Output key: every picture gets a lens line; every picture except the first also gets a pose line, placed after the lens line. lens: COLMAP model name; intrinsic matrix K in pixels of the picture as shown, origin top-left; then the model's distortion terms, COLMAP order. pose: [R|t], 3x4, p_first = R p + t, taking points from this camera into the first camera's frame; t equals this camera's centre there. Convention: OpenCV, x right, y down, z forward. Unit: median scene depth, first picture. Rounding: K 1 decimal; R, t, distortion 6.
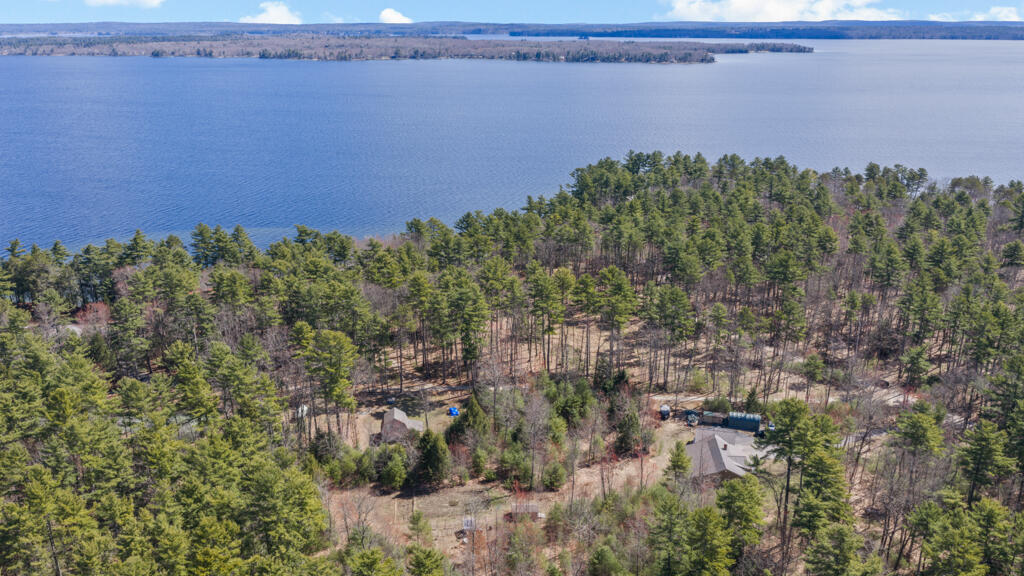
lens RADIAL K [[852.8, 0, 511.2], [0, 852.8, 303.0], [0, 0, 1]] dist [0.023123, -0.051024]
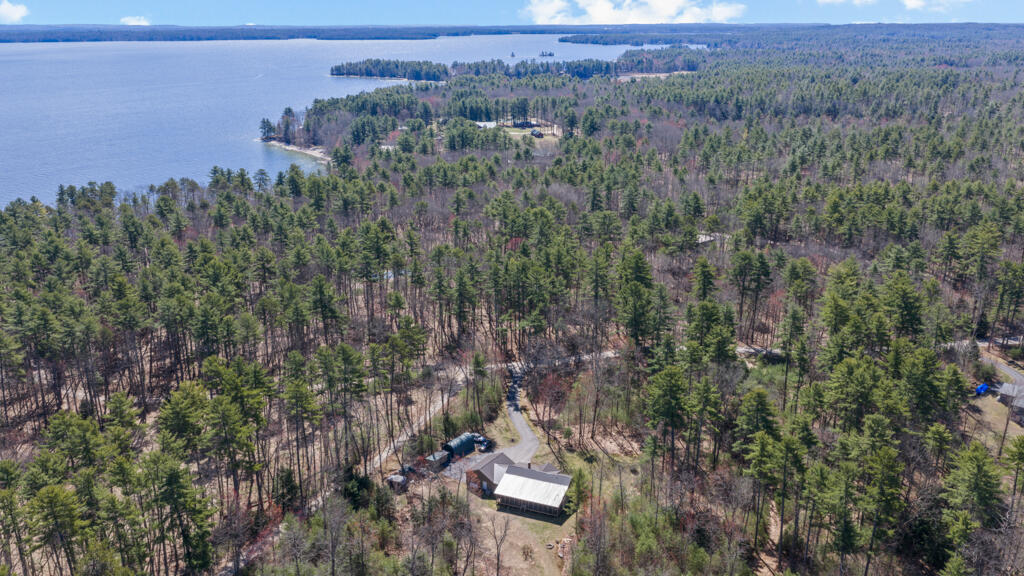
lens RADIAL K [[852.8, 0, 511.2], [0, 852.8, 303.0], [0, 0, 1]] dist [0.023123, -0.051024]
pose [[0.332158, -0.294202, 0.896168, -0.463108], [0.298506, 0.934065, 0.196004, -0.161212], [-0.894743, 0.202407, 0.398078, 0.495579]]
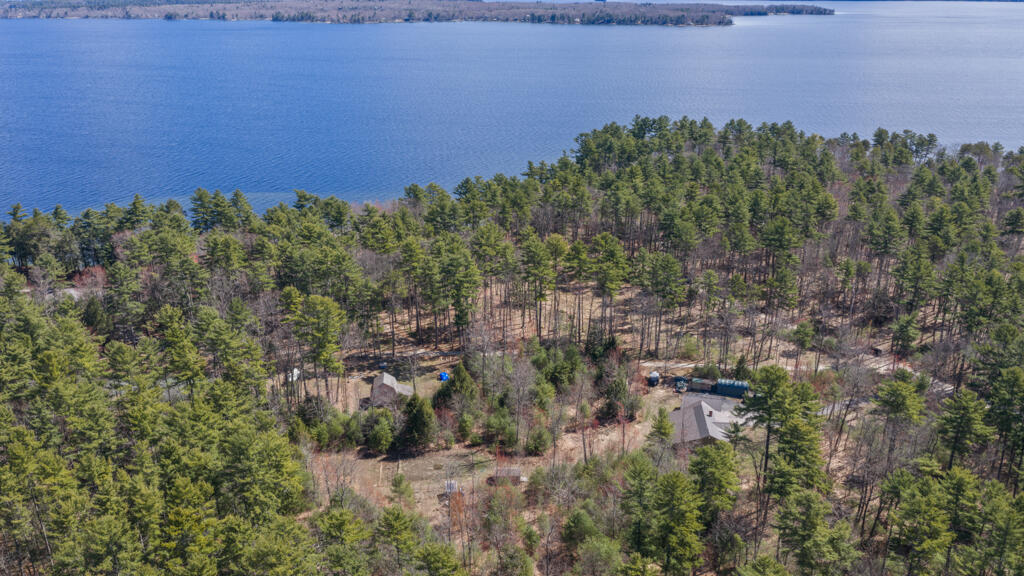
lens RADIAL K [[852.8, 0, 511.2], [0, 852.8, 303.0], [0, 0, 1]] dist [0.023123, -0.051024]
pose [[0.999825, 0.005334, -0.017949, 0.027778], [-0.004612, 0.999187, 0.040062, -0.000380], [0.018148, -0.039973, 0.999036, -0.001403]]
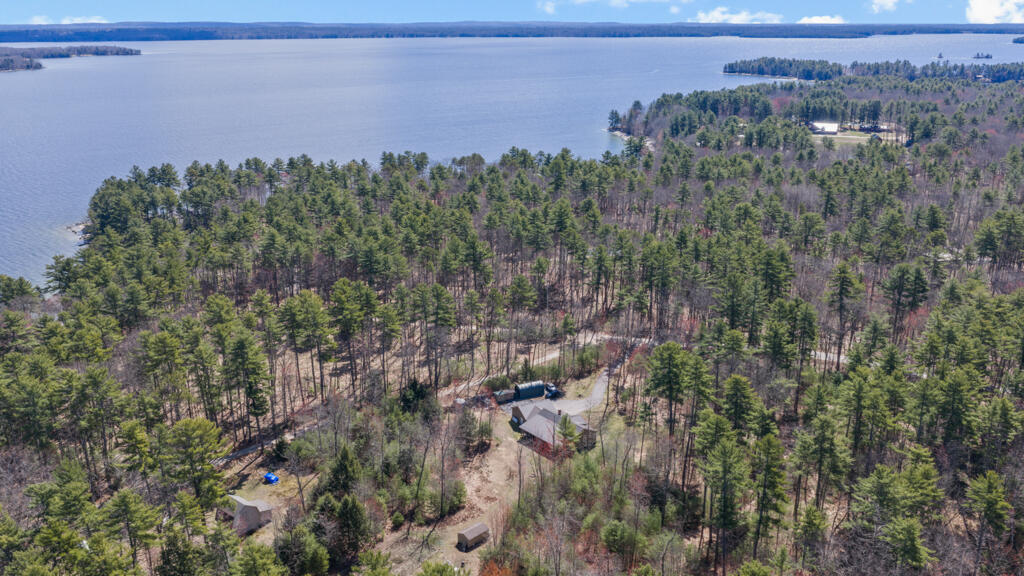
lens RADIAL K [[852.8, 0, 511.2], [0, 852.8, 303.0], [0, 0, 1]] dist [0.023123, -0.051024]
pose [[0.729985, -0.214421, 0.648958, -0.386919], [0.215511, 0.973287, 0.079164, -0.054312], [-0.648596, 0.082069, 0.756695, 0.172413]]
